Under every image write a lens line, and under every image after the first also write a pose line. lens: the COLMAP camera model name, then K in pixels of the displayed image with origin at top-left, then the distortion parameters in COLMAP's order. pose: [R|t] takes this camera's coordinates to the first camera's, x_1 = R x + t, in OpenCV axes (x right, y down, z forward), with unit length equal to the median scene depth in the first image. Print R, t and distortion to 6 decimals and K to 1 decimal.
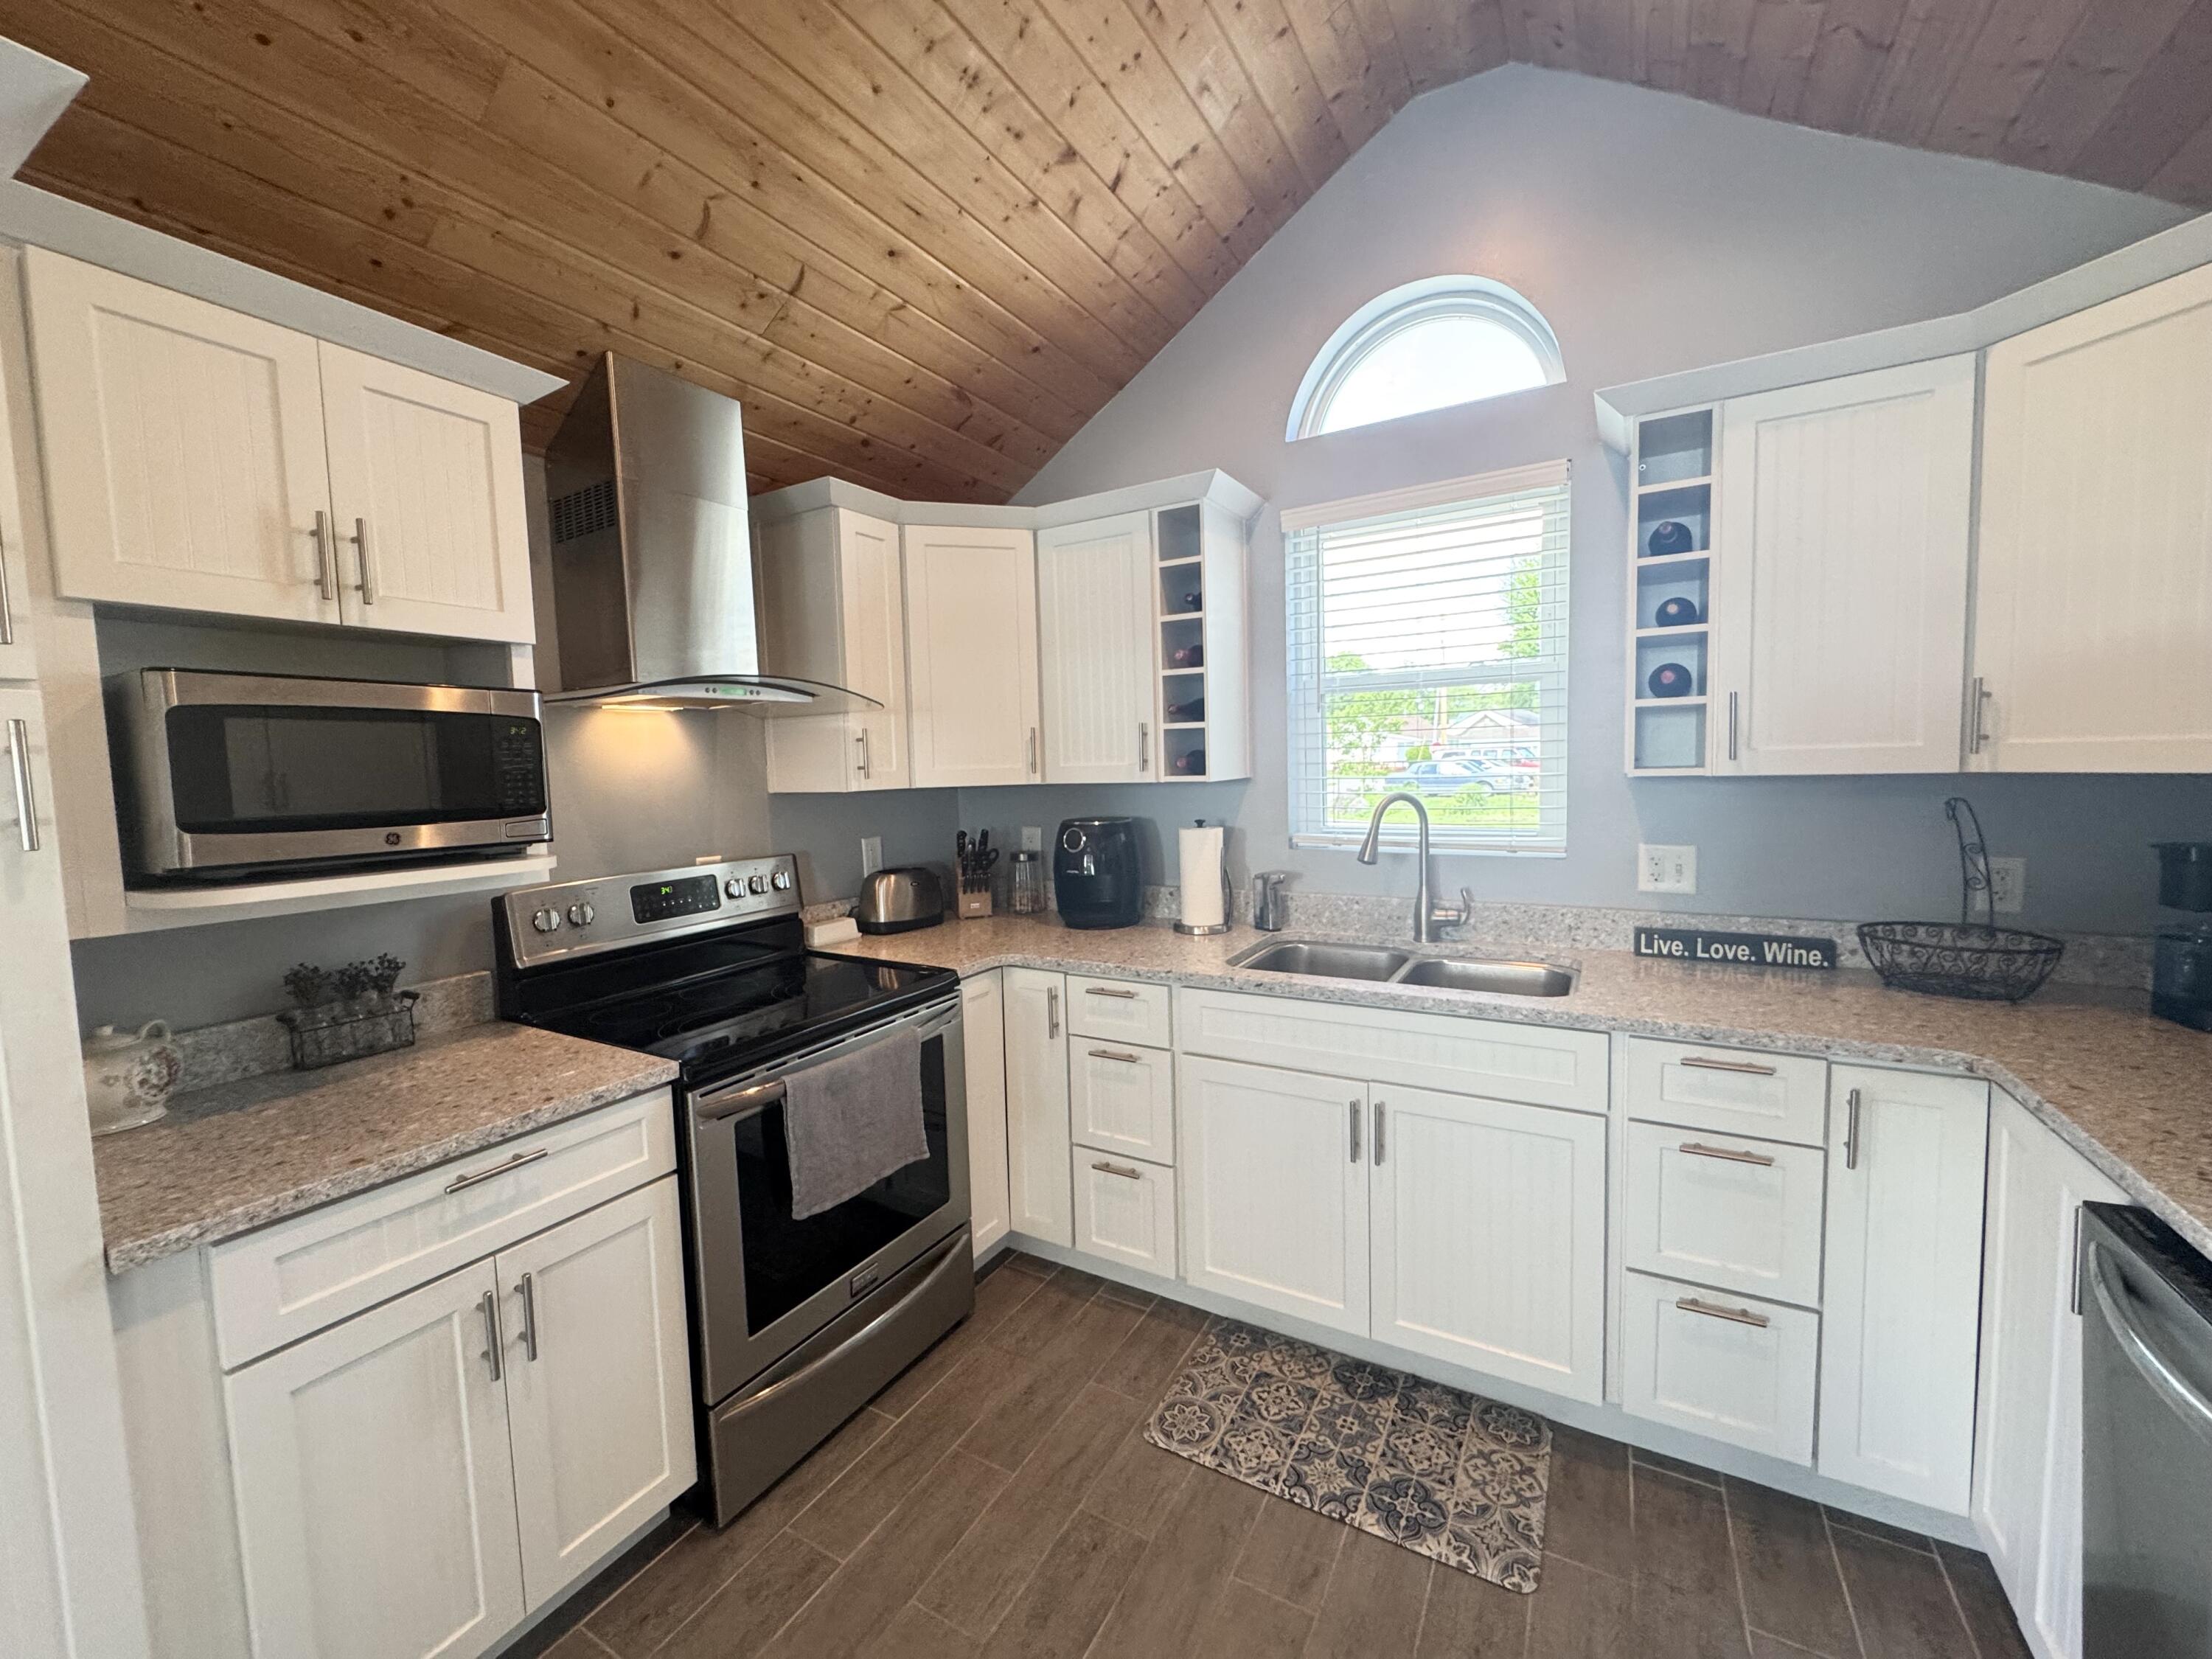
lens RADIAL K [[881.4, 0, 1101.4], [0, 881.4, 827.0], [0, 0, 1]] dist [-0.003238, 0.000401]
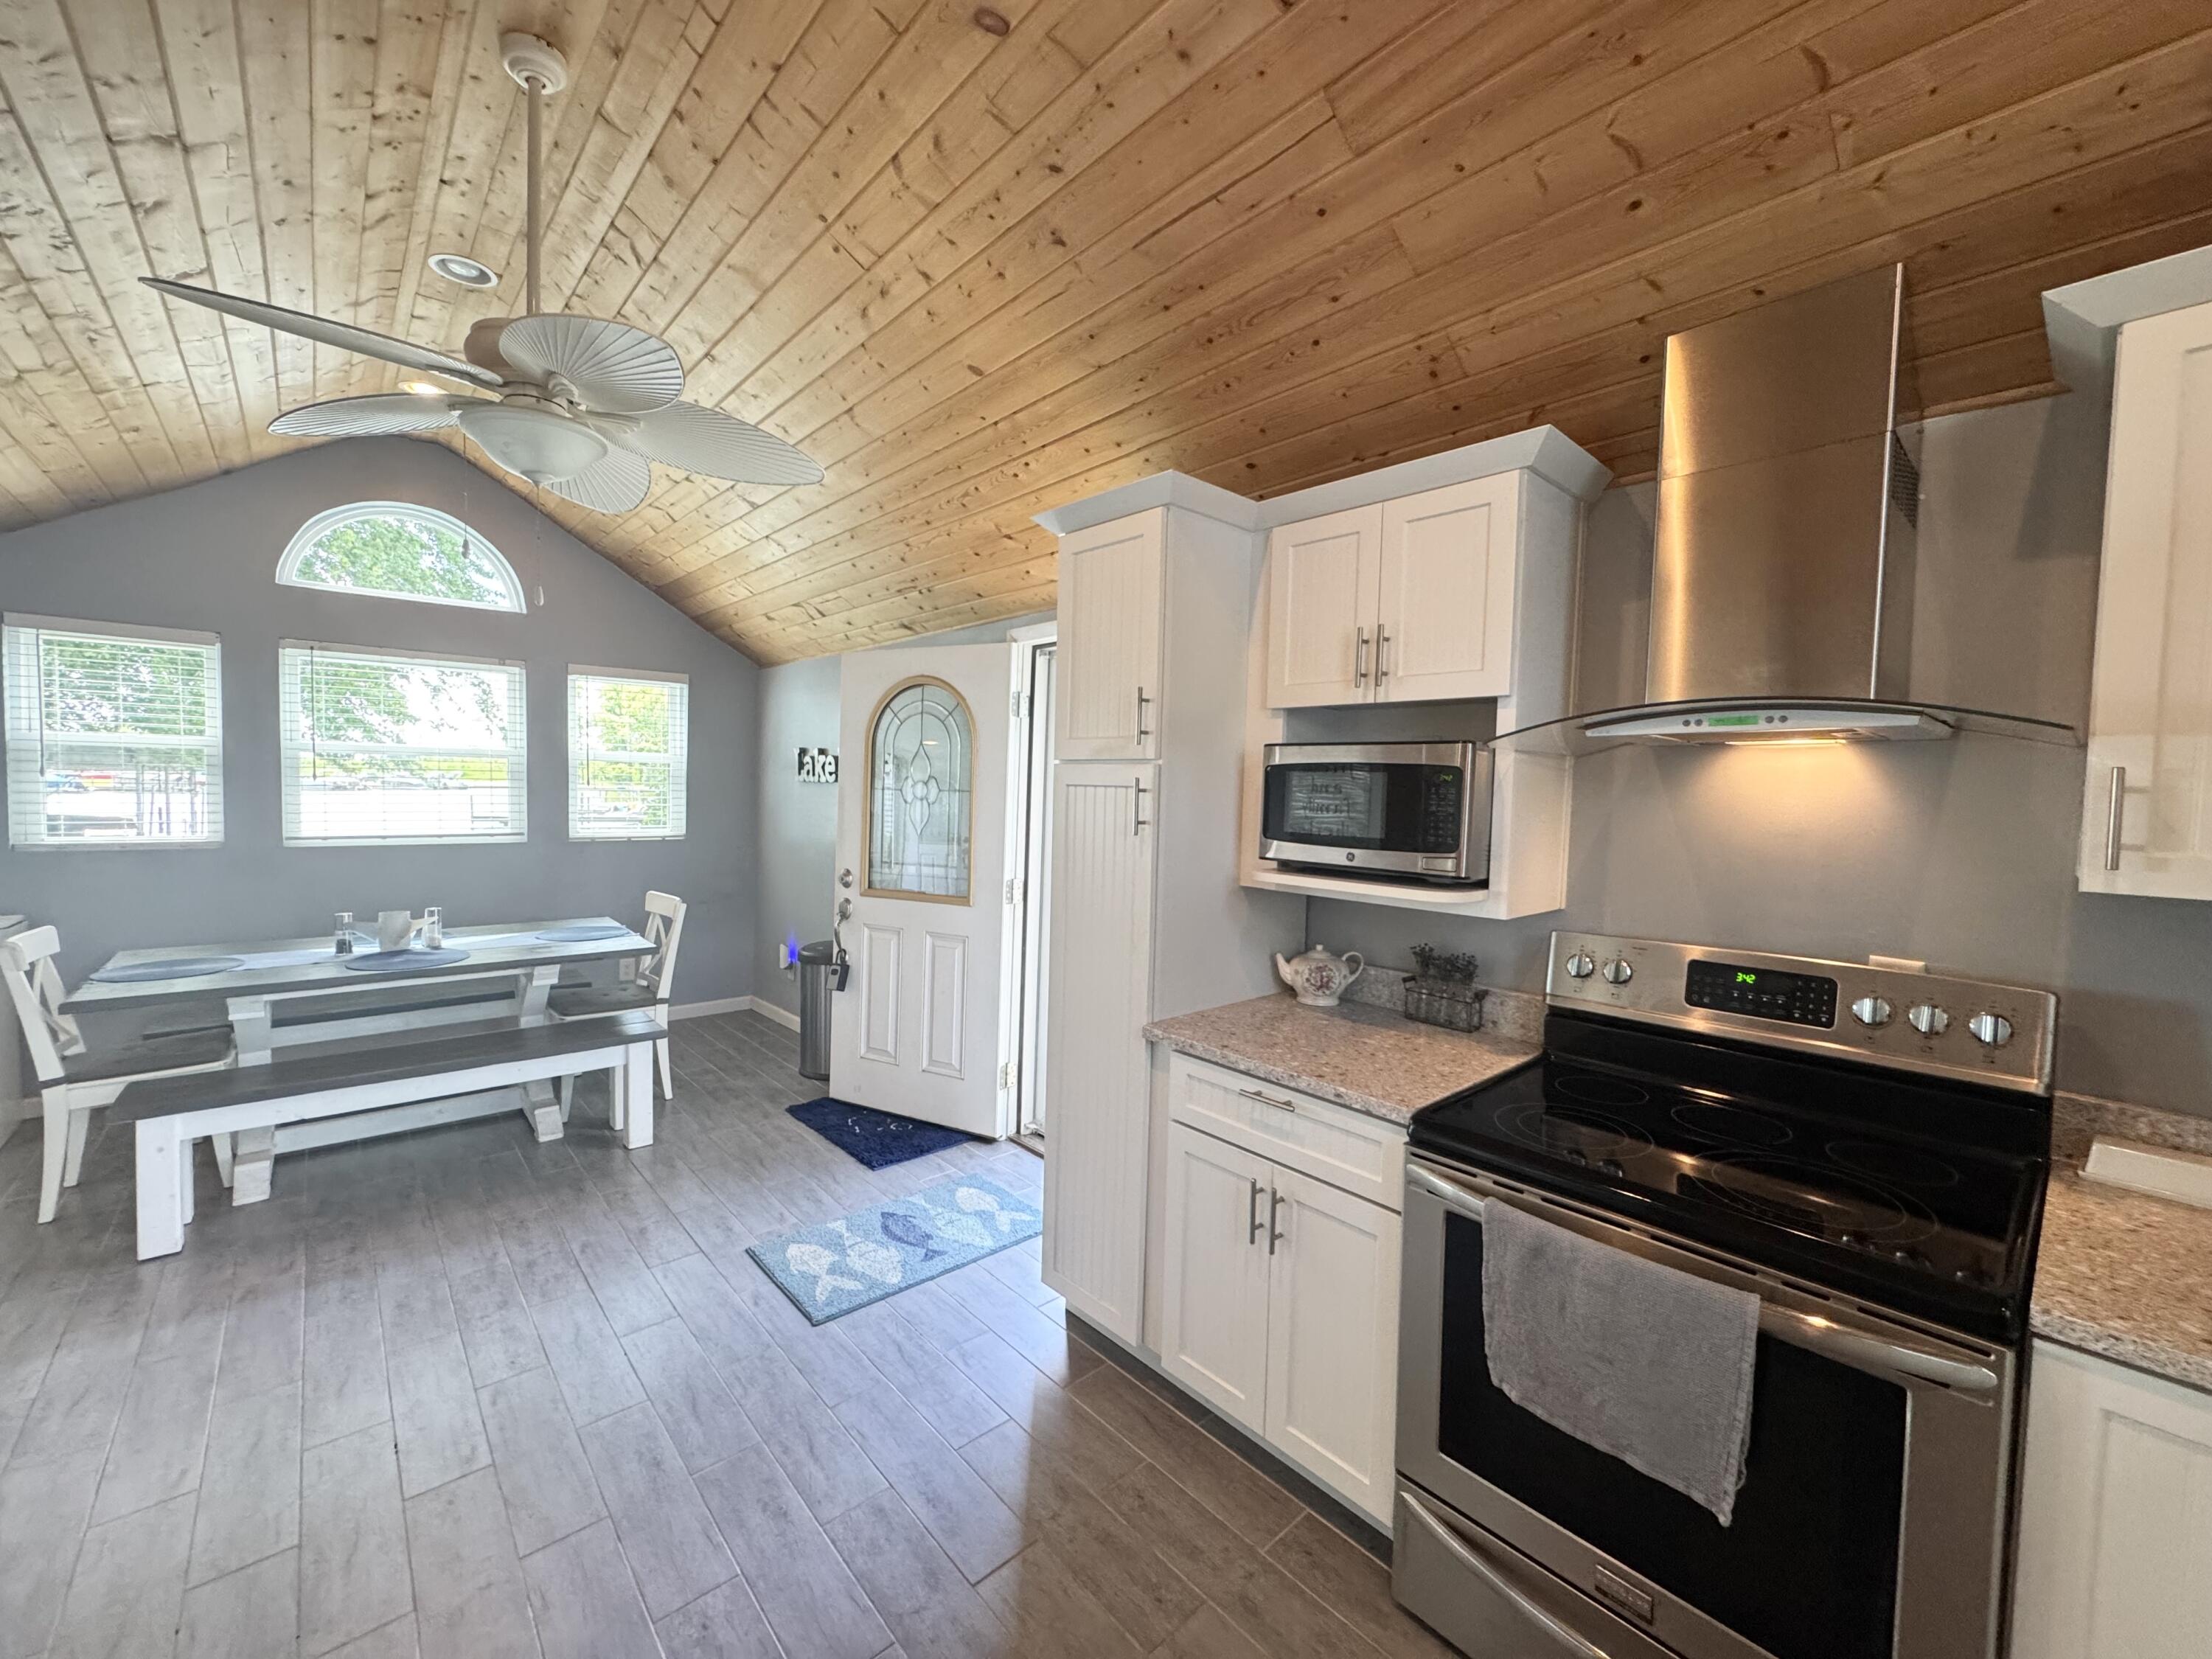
lens RADIAL K [[881.4, 0, 1108.4], [0, 881.4, 826.2], [0, 0, 1]] dist [-0.003238, 0.000401]
pose [[-0.312912, 0.063671, -0.947646, 0.481732], [-0.082482, 0.992159, 0.093897, -0.103102], [0.946194, 0.107545, -0.305207, 0.824425]]
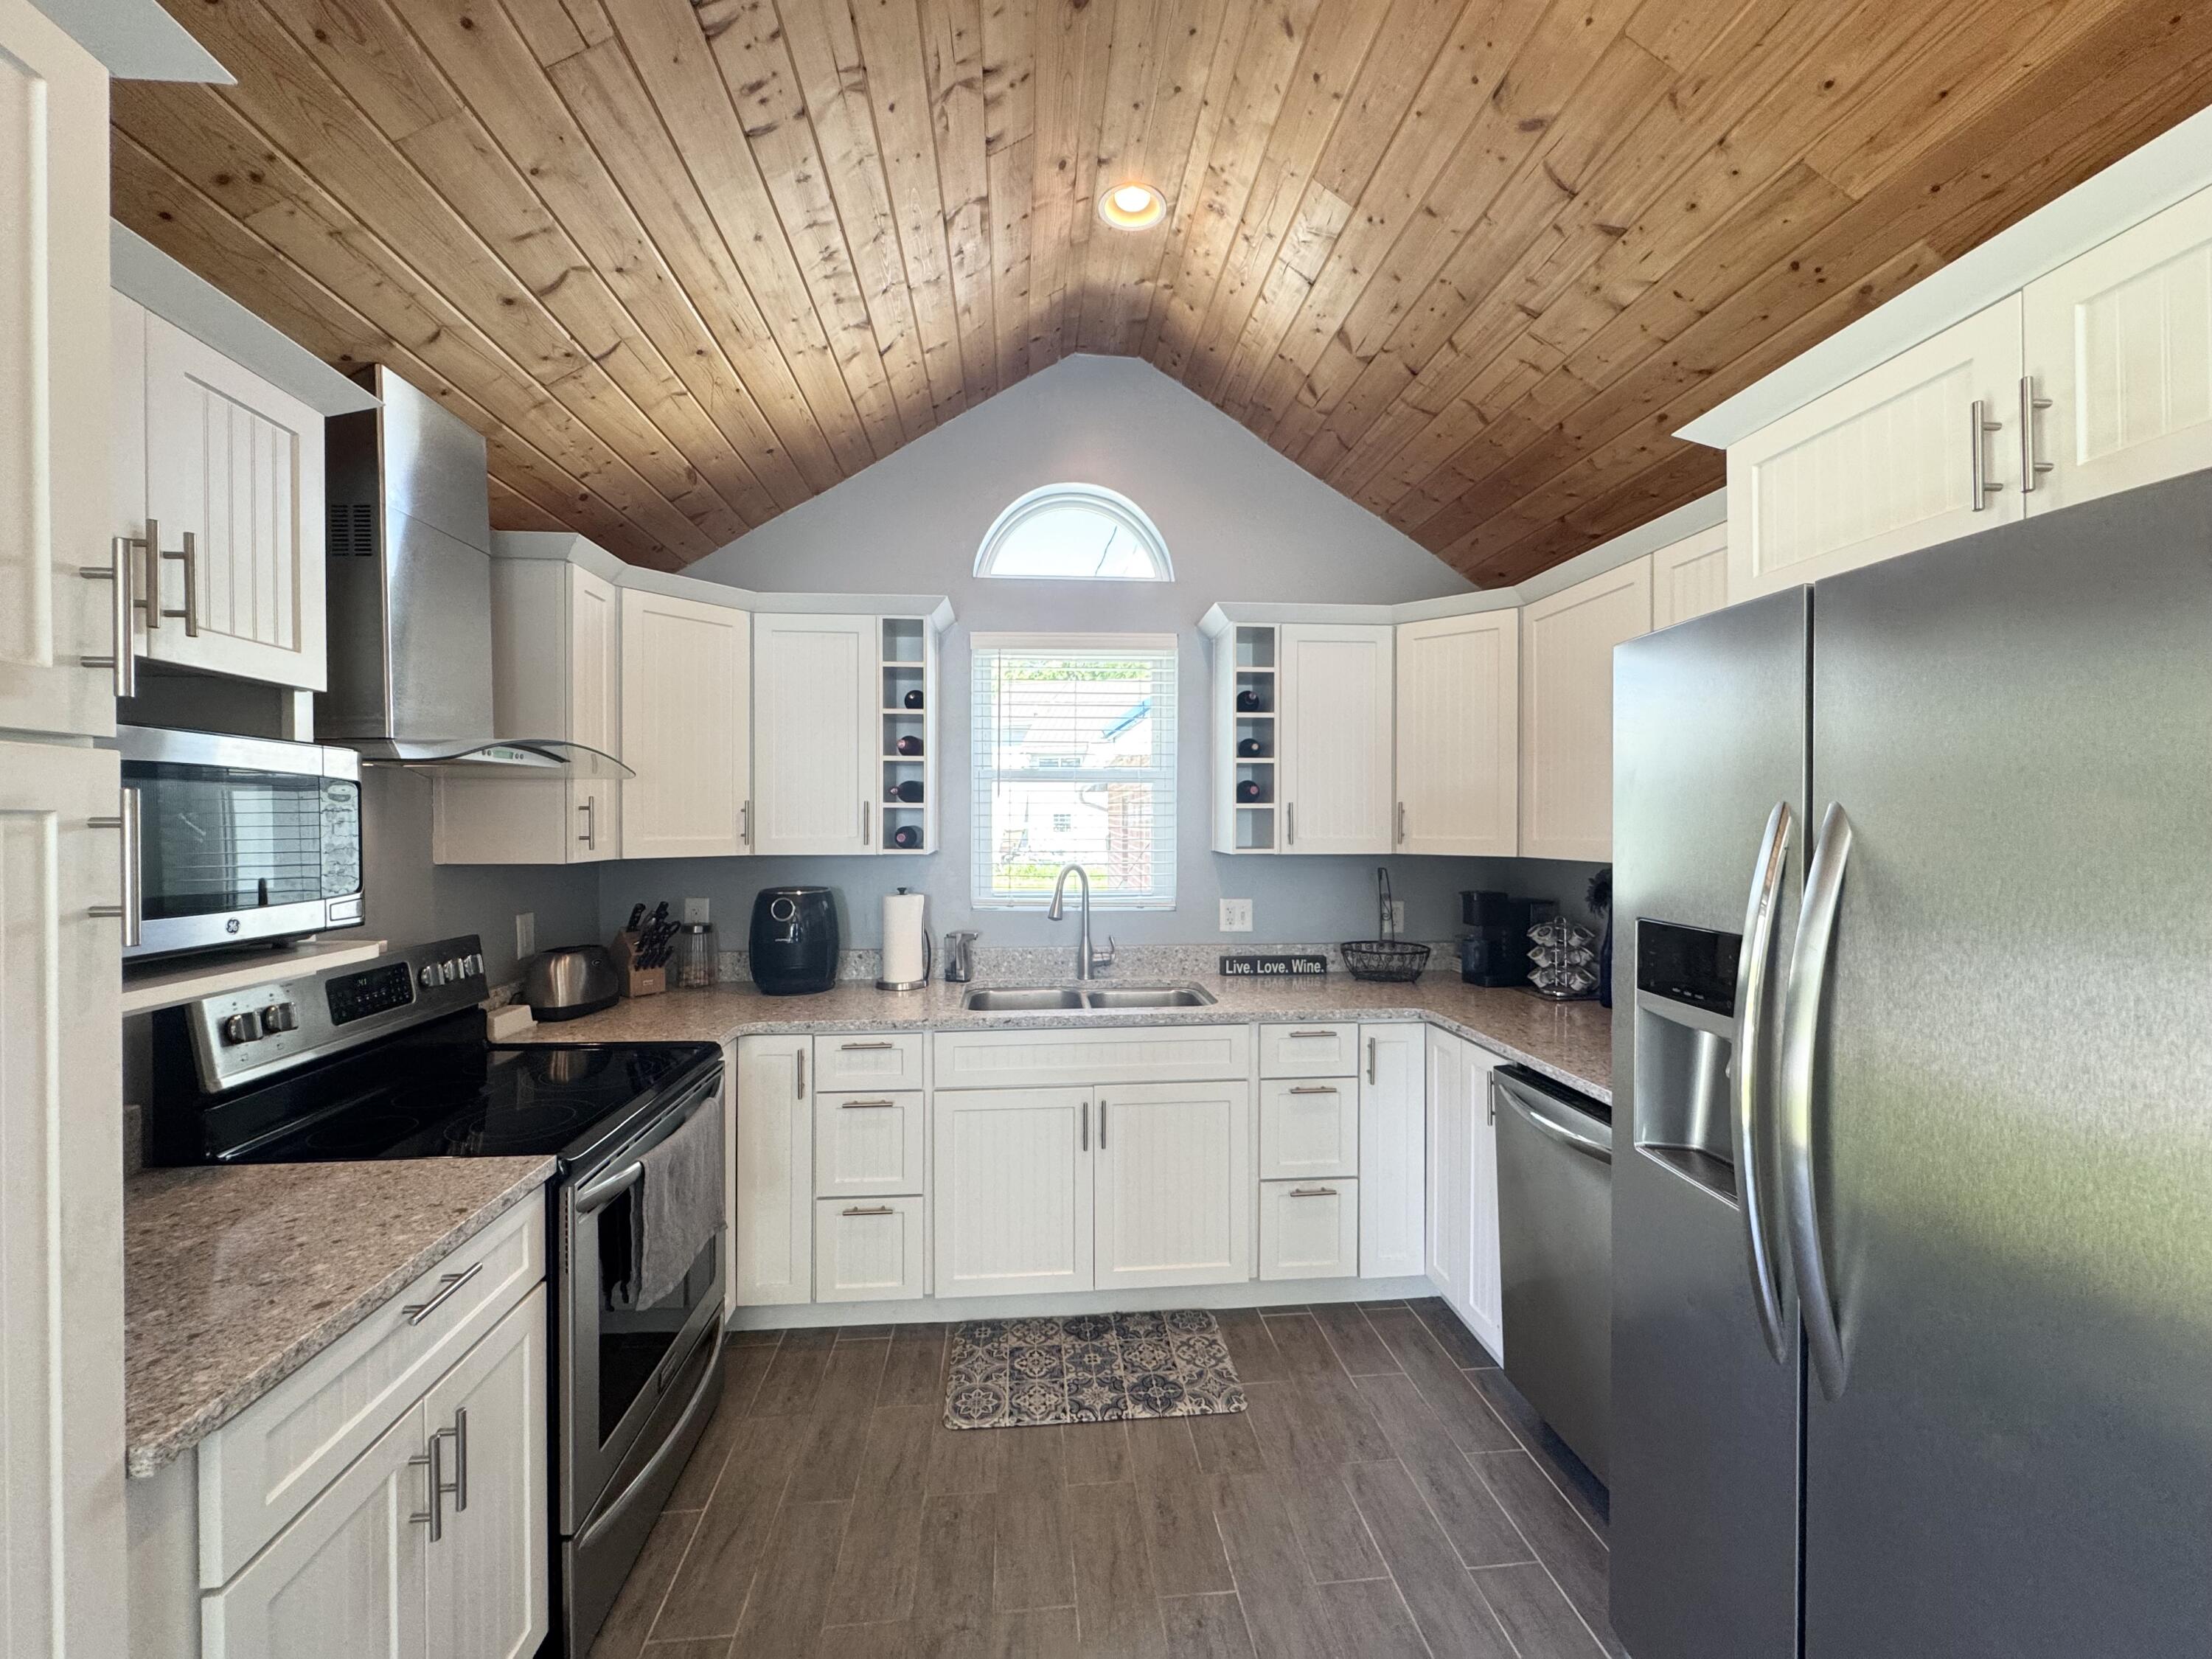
lens RADIAL K [[881.4, 0, 1103.3], [0, 881.4, 827.2], [0, 0, 1]] dist [-0.003238, 0.000401]
pose [[0.814563, 0.023632, 0.579594, -0.485540], [0.019609, 0.997477, -0.068230, -0.004982], [-0.579744, 0.066943, 0.812044, -0.104561]]
